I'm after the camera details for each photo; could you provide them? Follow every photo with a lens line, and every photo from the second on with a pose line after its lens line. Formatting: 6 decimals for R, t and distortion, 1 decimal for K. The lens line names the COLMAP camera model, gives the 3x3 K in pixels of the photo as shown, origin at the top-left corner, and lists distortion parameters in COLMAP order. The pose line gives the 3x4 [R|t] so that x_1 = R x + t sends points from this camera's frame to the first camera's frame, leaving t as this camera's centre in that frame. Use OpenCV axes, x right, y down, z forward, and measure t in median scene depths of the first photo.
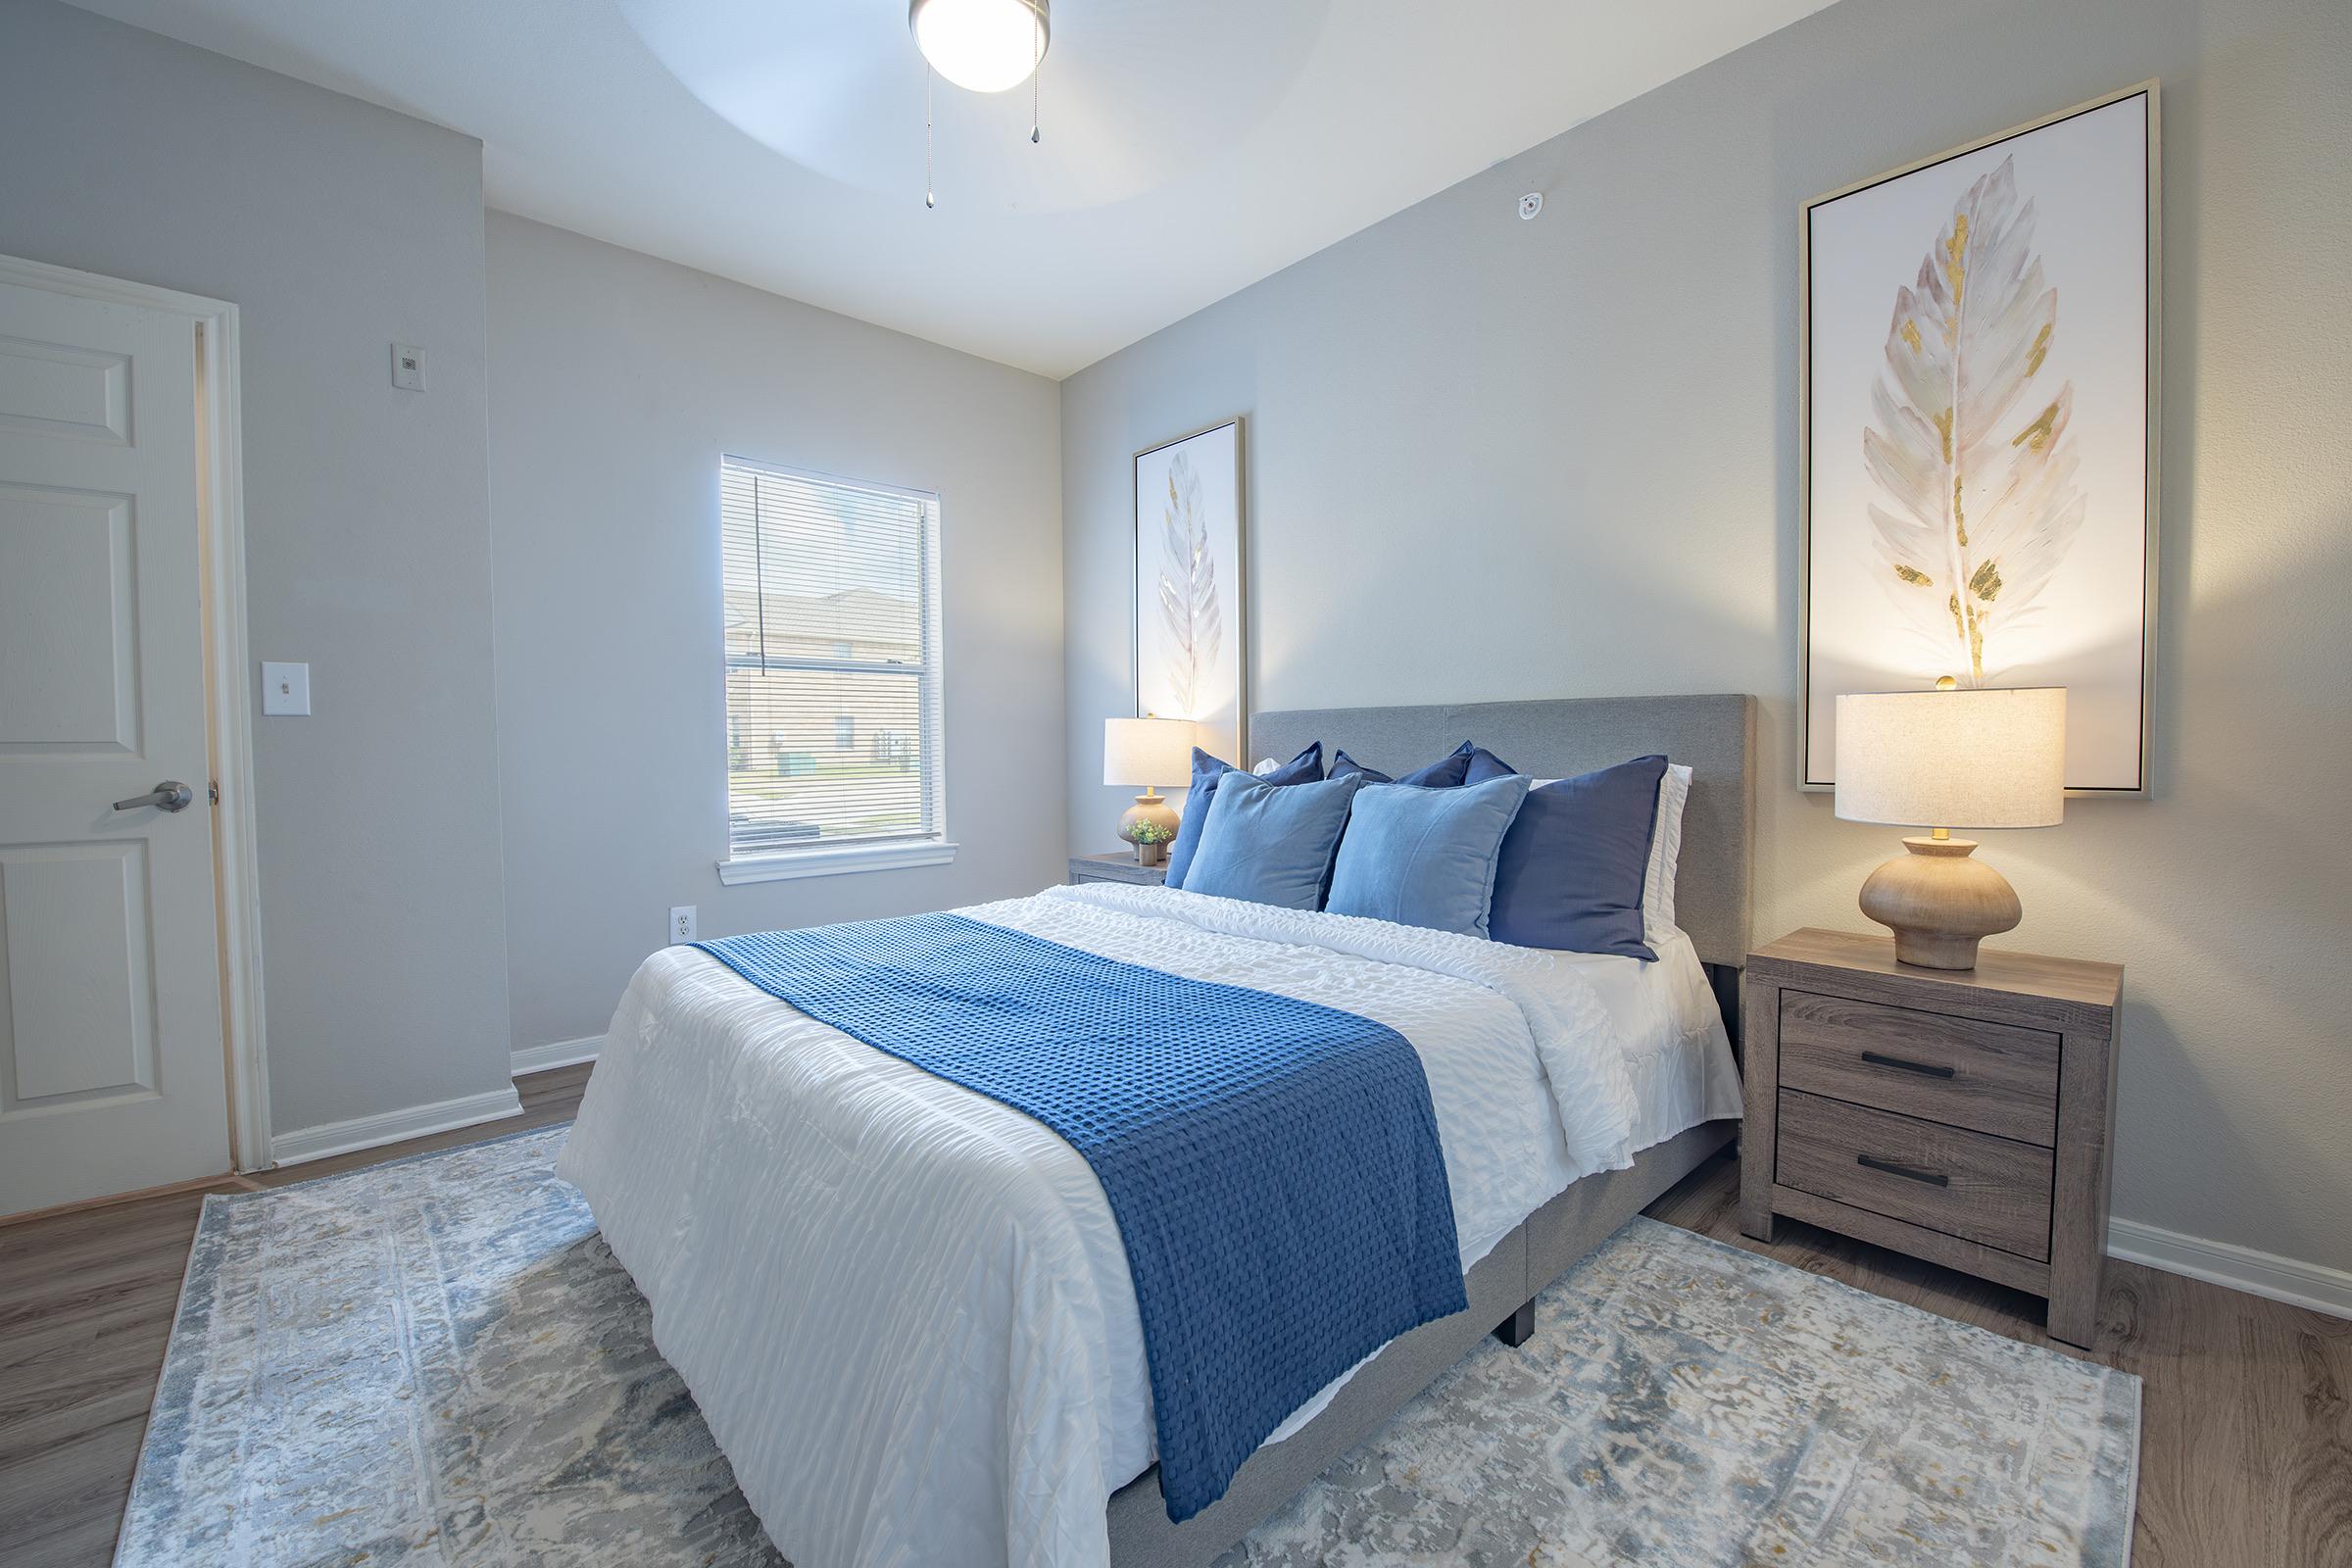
lens RADIAL K [[955.2, 0, 1157.2], [0, 955.2, 778.2], [0, 0, 1]] dist [-0.014441, -0.000680]
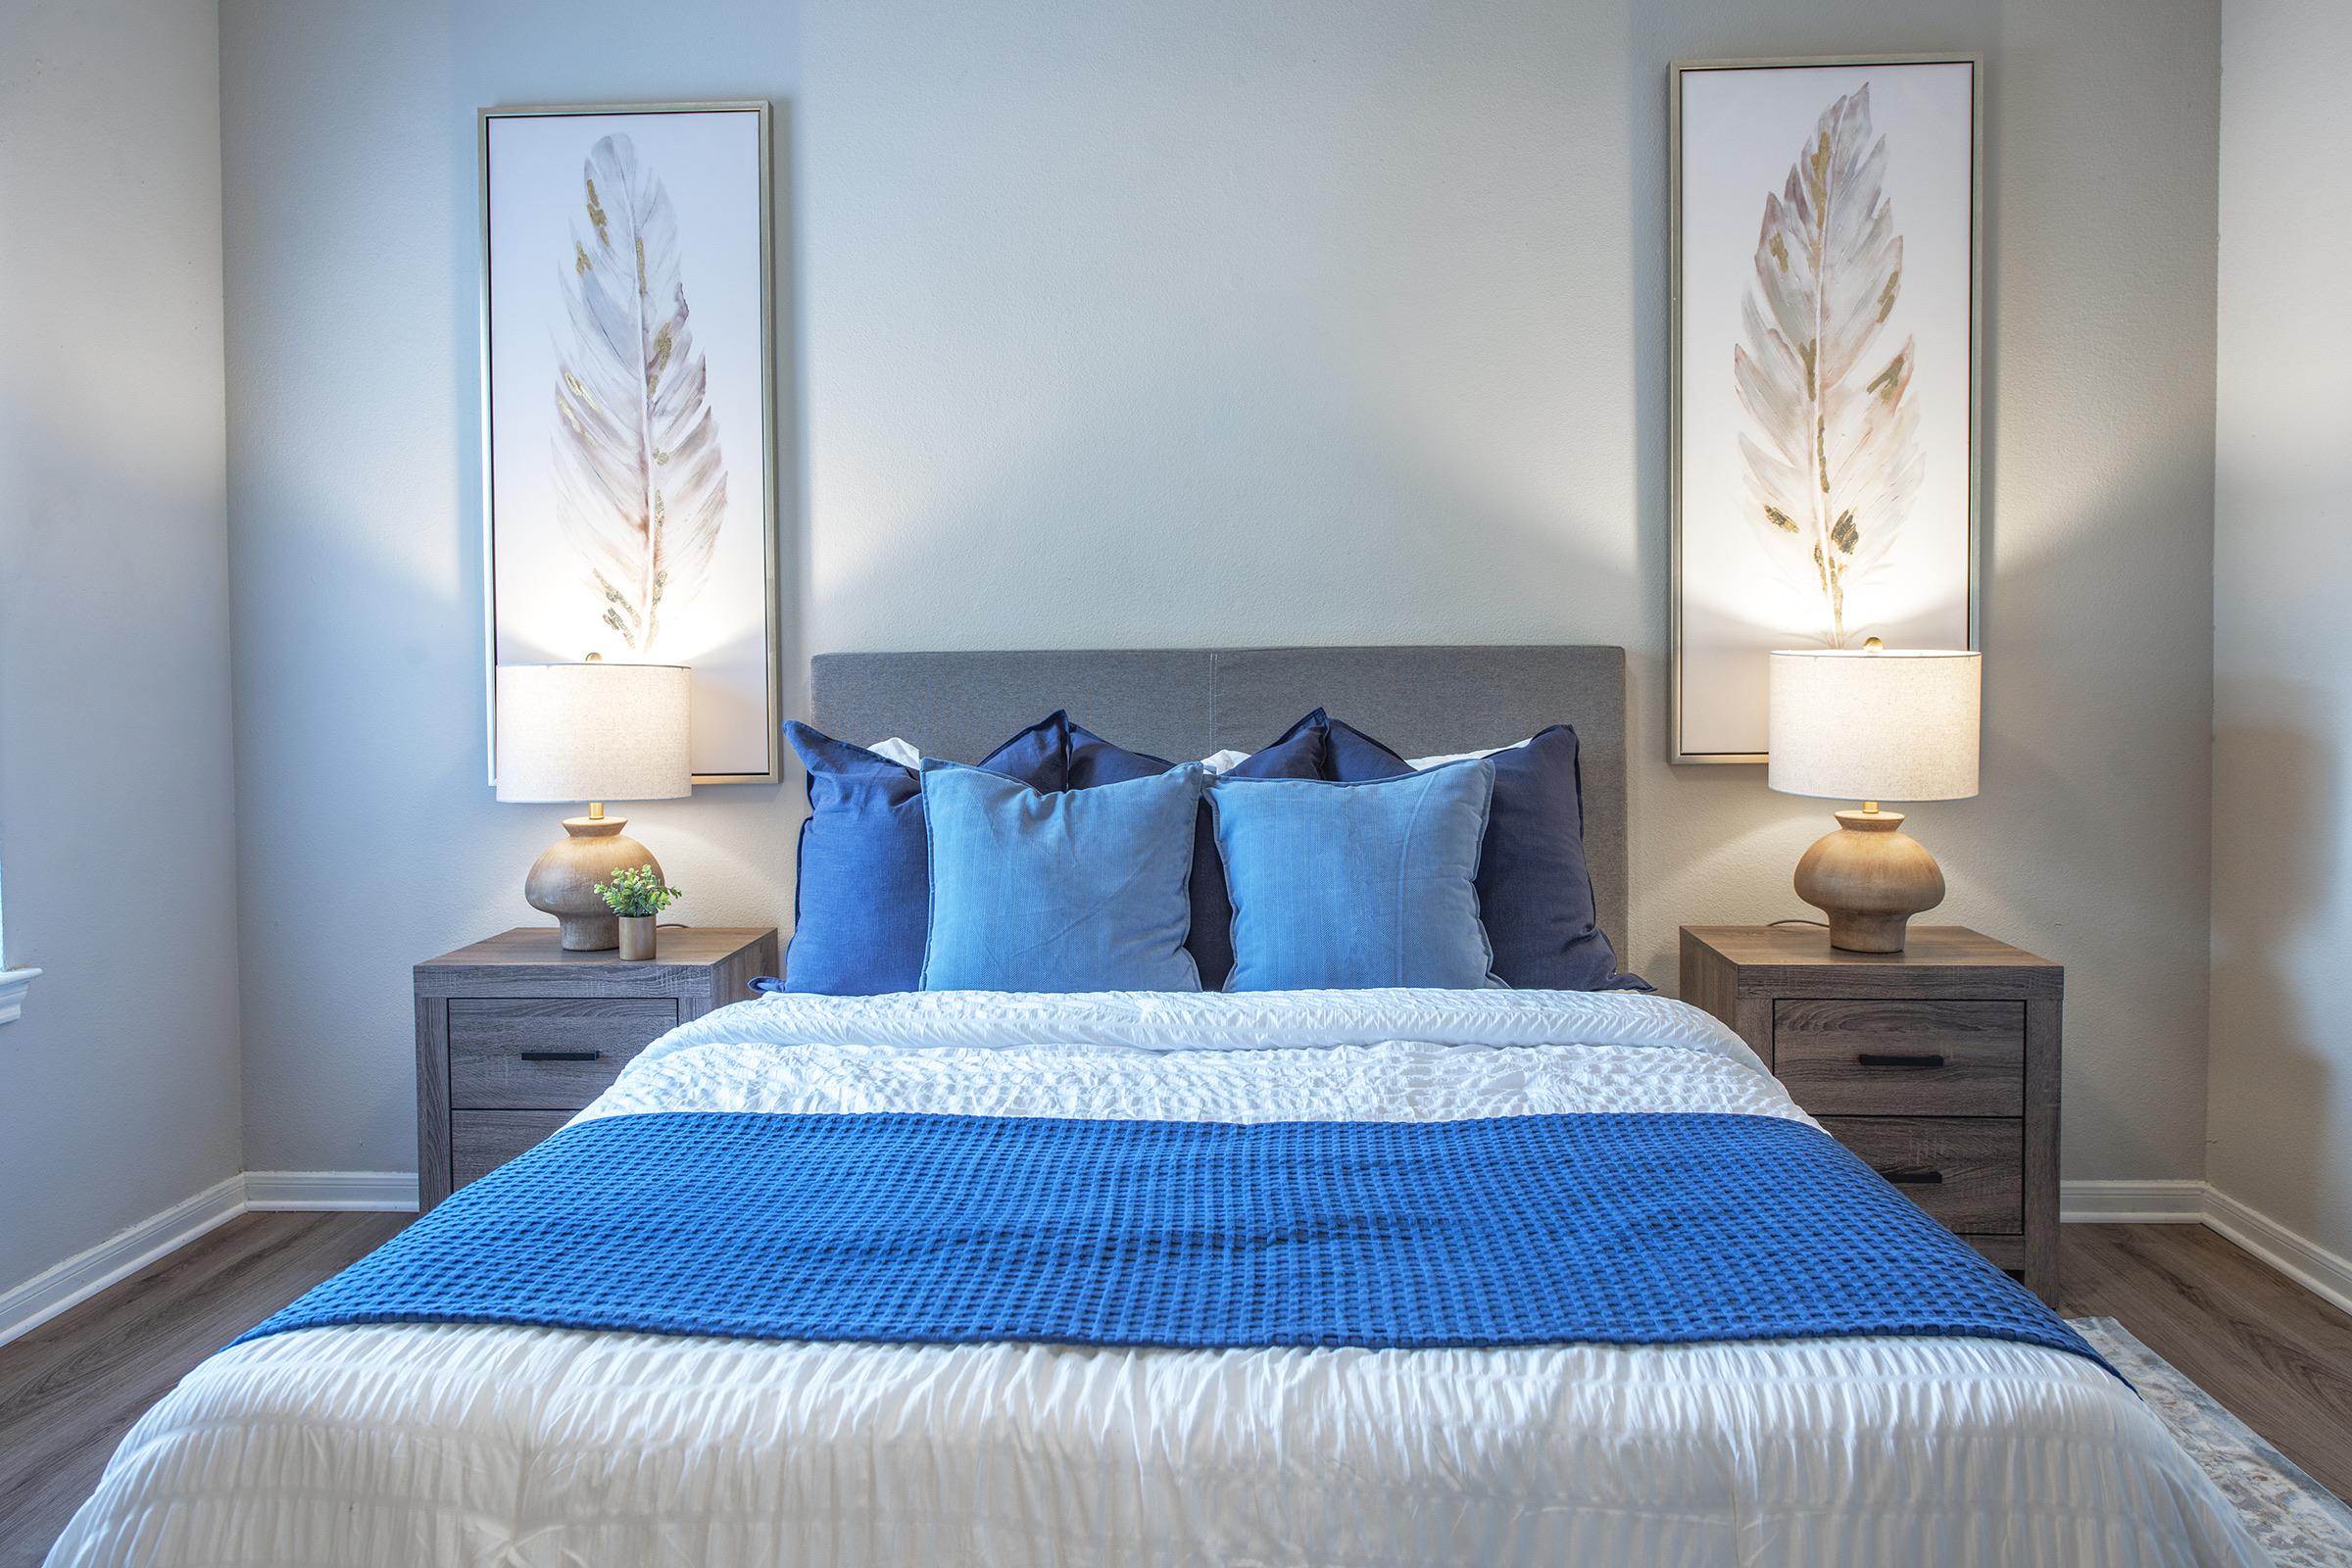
lens RADIAL K [[1757.7, 0, 1038.4], [0, 1757.7, 692.9], [0, 0, 1]] dist [0.005331, 0.018502]
pose [[0.693441, -0.021640, 0.720189, -0.921902], [0.029677, 0.999558, 0.001459, -0.075270], [-0.719902, 0.020361, 0.693777, 0.363488]]
